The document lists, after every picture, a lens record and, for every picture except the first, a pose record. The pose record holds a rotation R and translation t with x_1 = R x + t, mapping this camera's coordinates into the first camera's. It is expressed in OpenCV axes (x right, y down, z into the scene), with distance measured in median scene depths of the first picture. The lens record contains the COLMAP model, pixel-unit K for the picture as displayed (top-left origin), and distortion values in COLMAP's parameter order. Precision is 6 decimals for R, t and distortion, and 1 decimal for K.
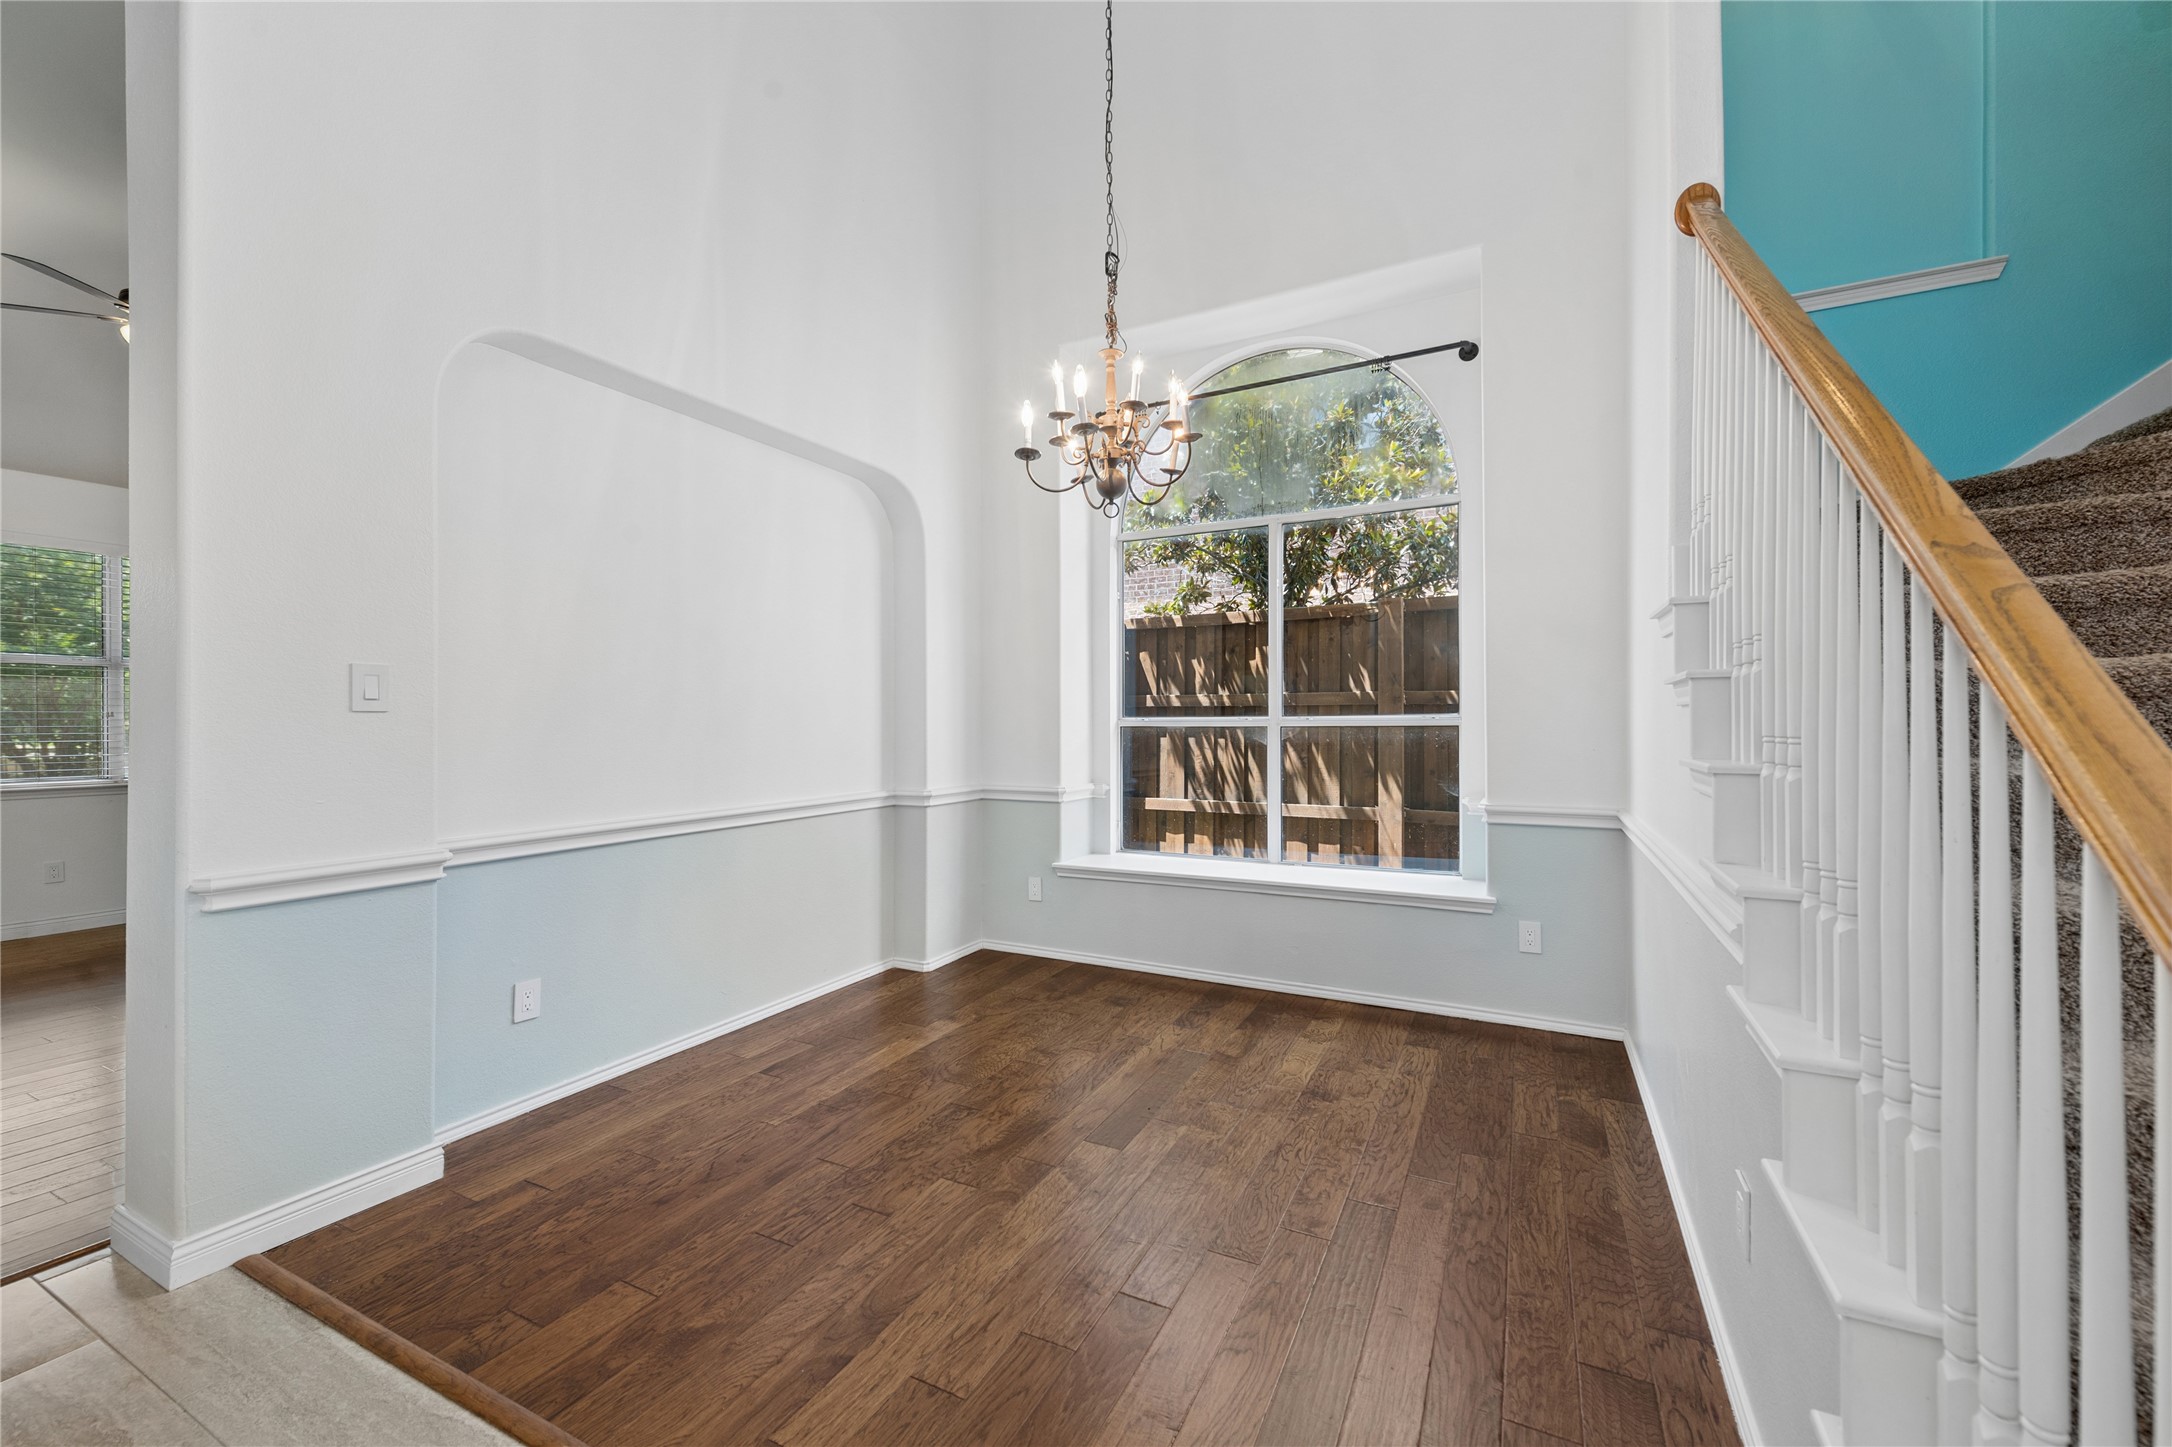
lens RADIAL K [[863.4, 0, 1090.2], [0, 863.4, 720.5], [0, 0, 1]] dist [0.015316, -0.000710]
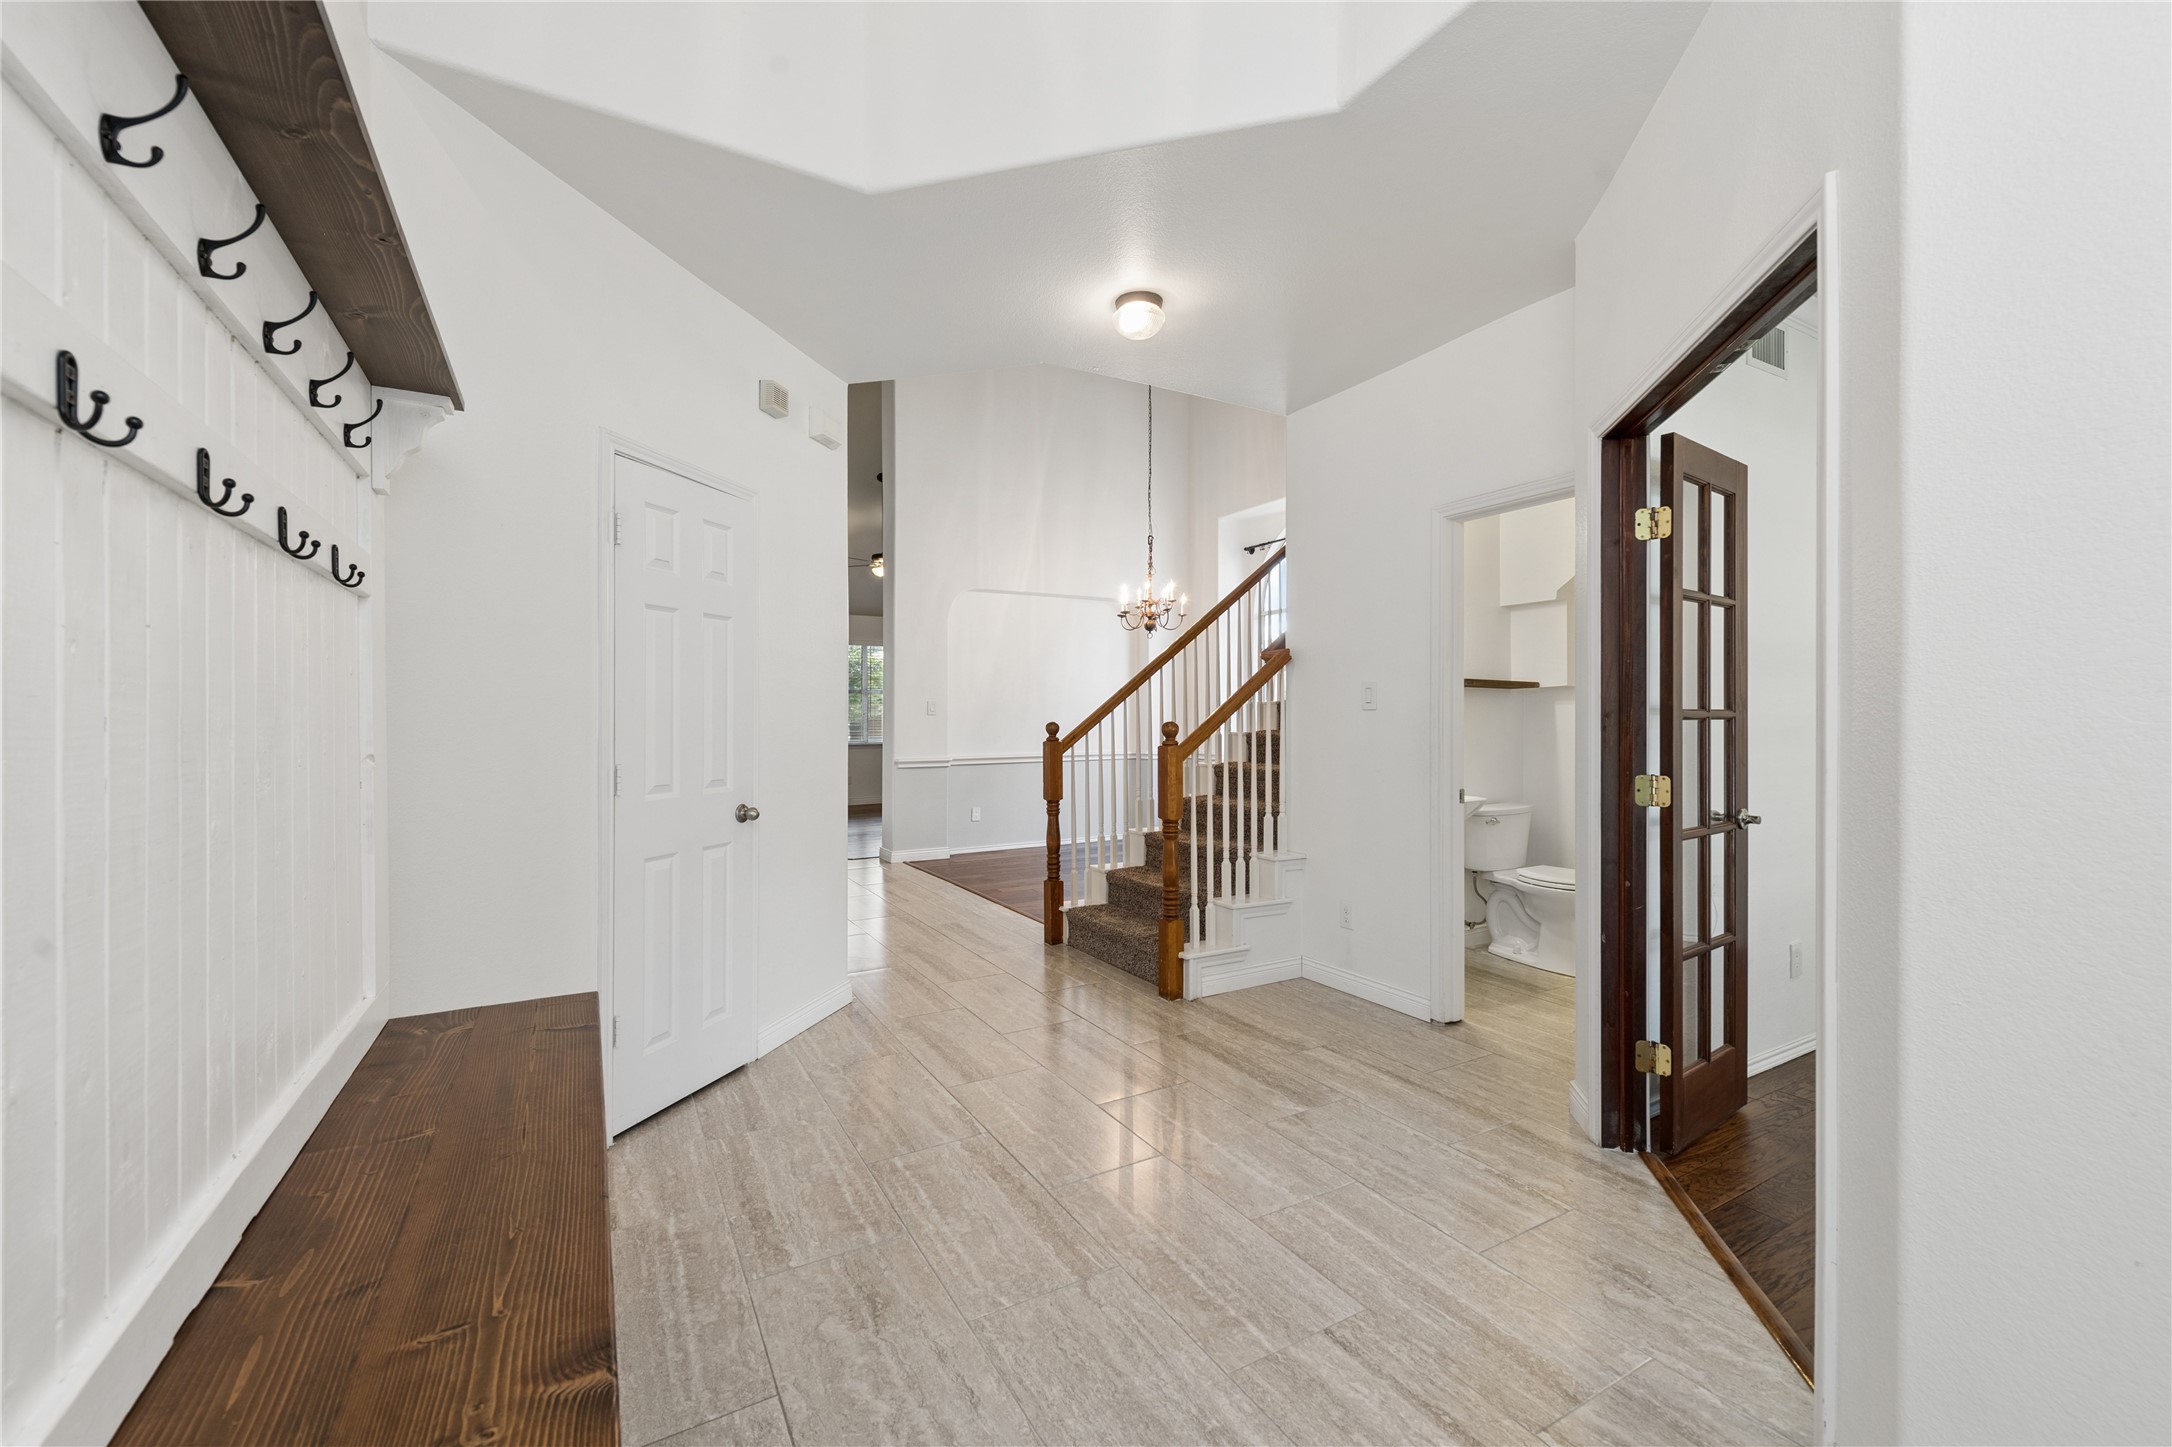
lens RADIAL K [[863.4, 0, 1076.9], [0, 863.4, 731.7], [0, 0, 1]] dist [0.015316, -0.000710]
pose [[0.833936, 0.008458, -0.551797, 1.725700], [-0.001438, 0.999912, 0.013154, 0.010827], [0.551860, -0.010176, 0.833875, -1.721160]]
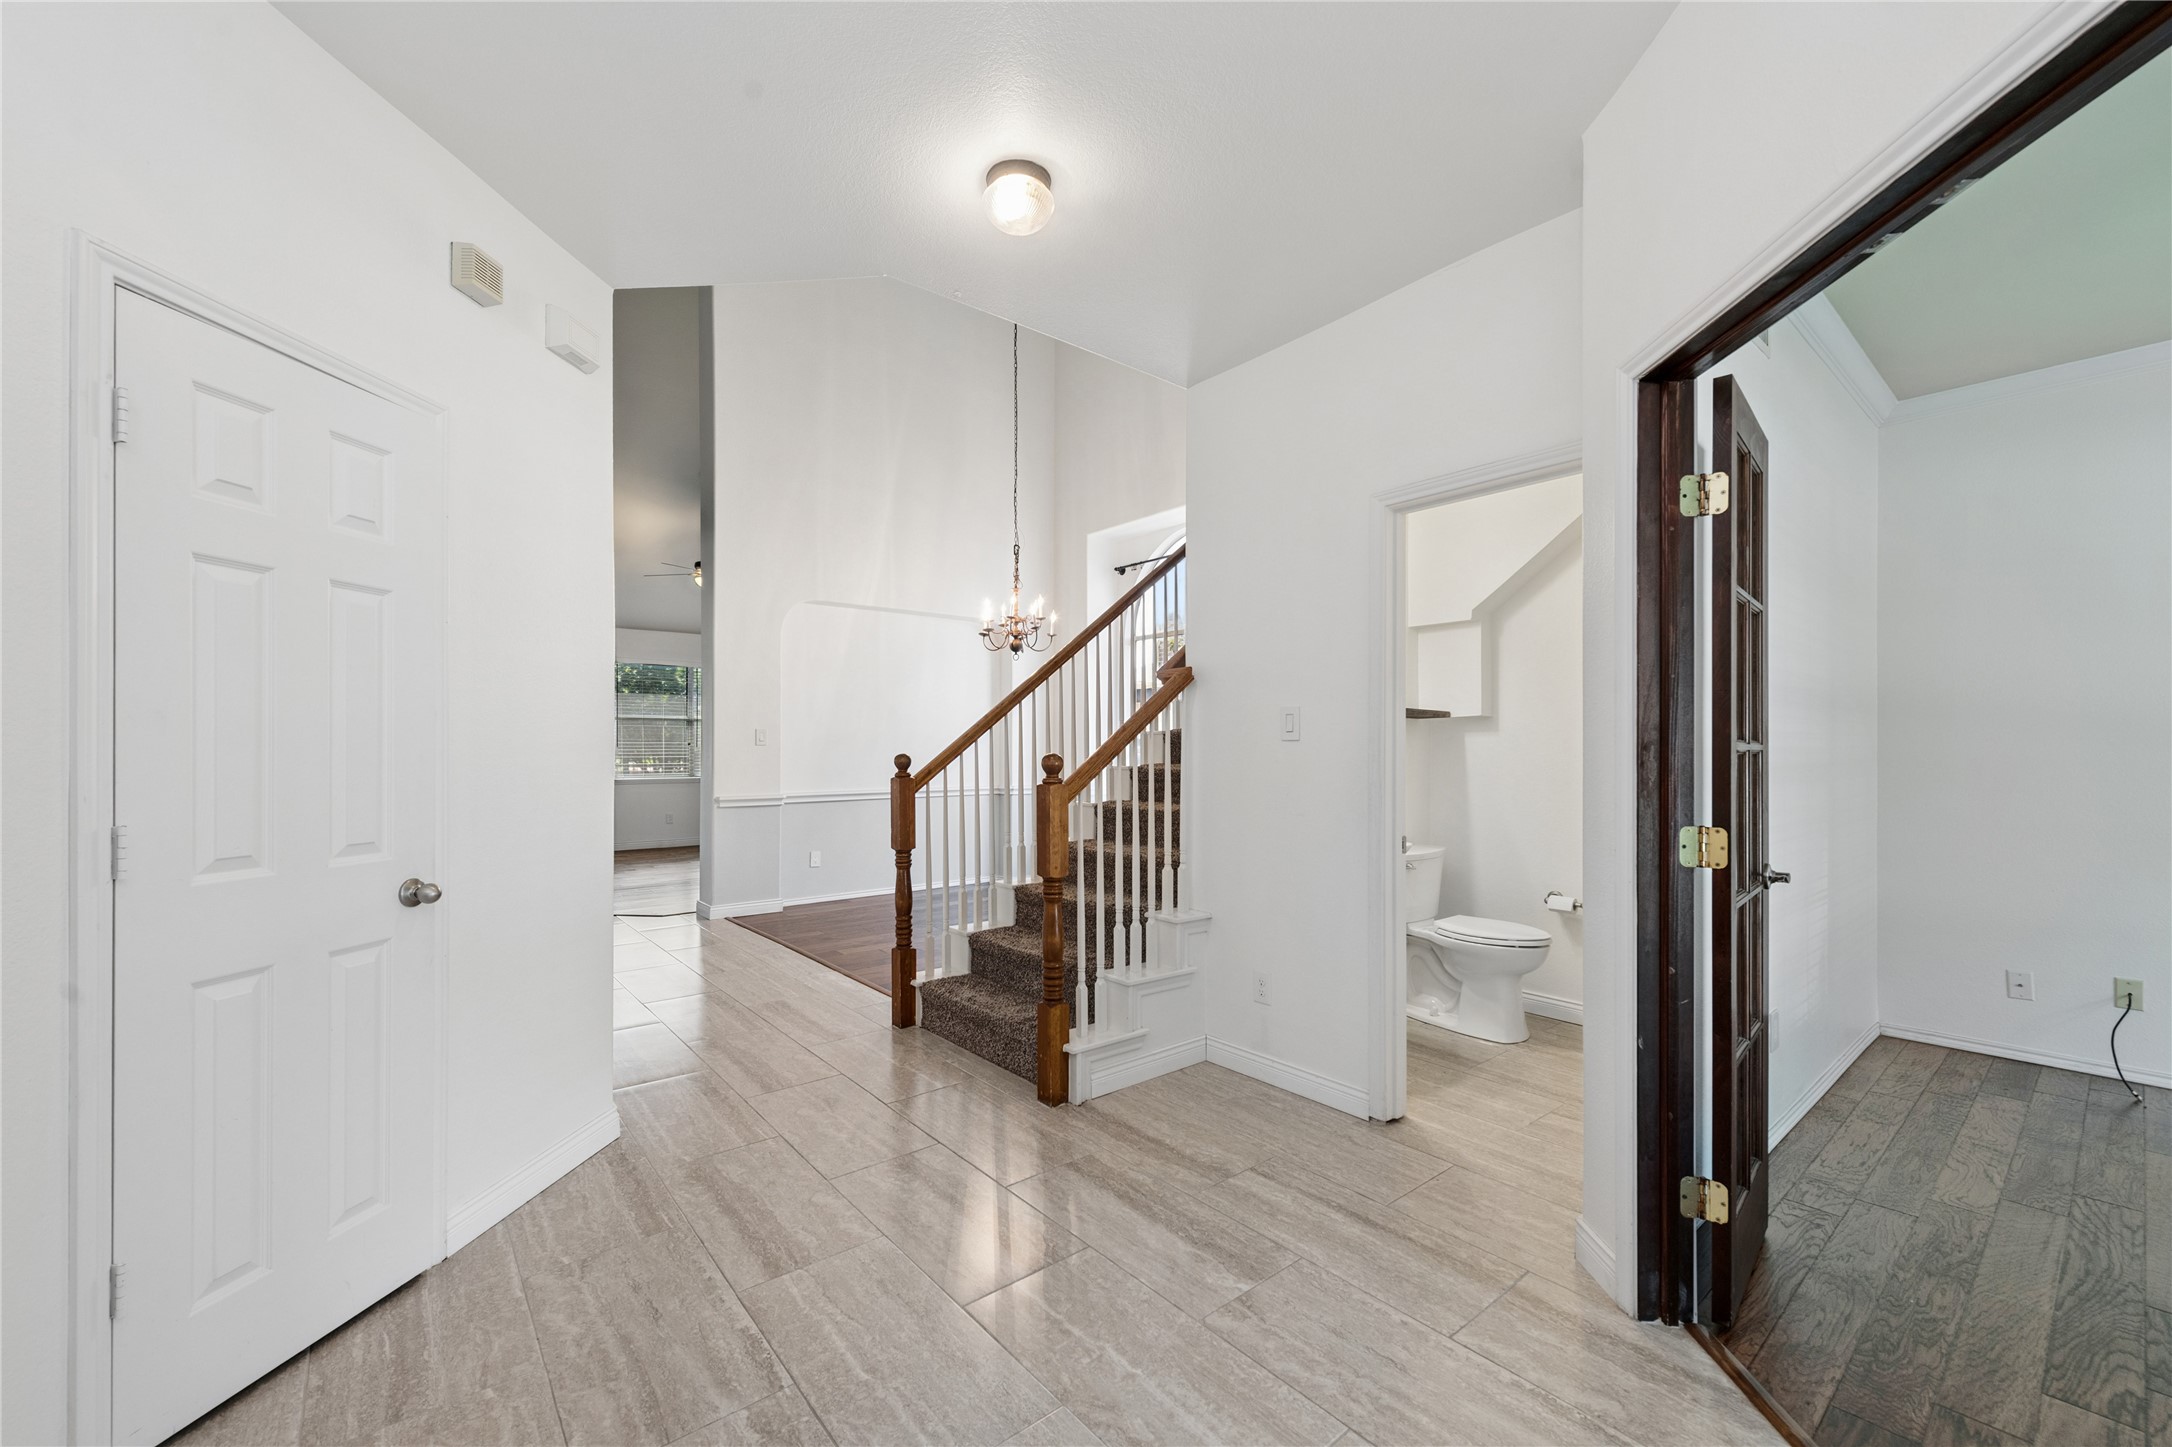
lens RADIAL K [[863.4, 0, 1080.3], [0, 863.4, 770.2], [0, 0, 1]] dist [0.015316, -0.000710]
pose [[0.915082, 0.012600, -0.403071, 1.511555], [-0.004810, 0.999782, 0.020334, 0.010973], [0.403240, -0.016669, 0.914943, -1.399670]]
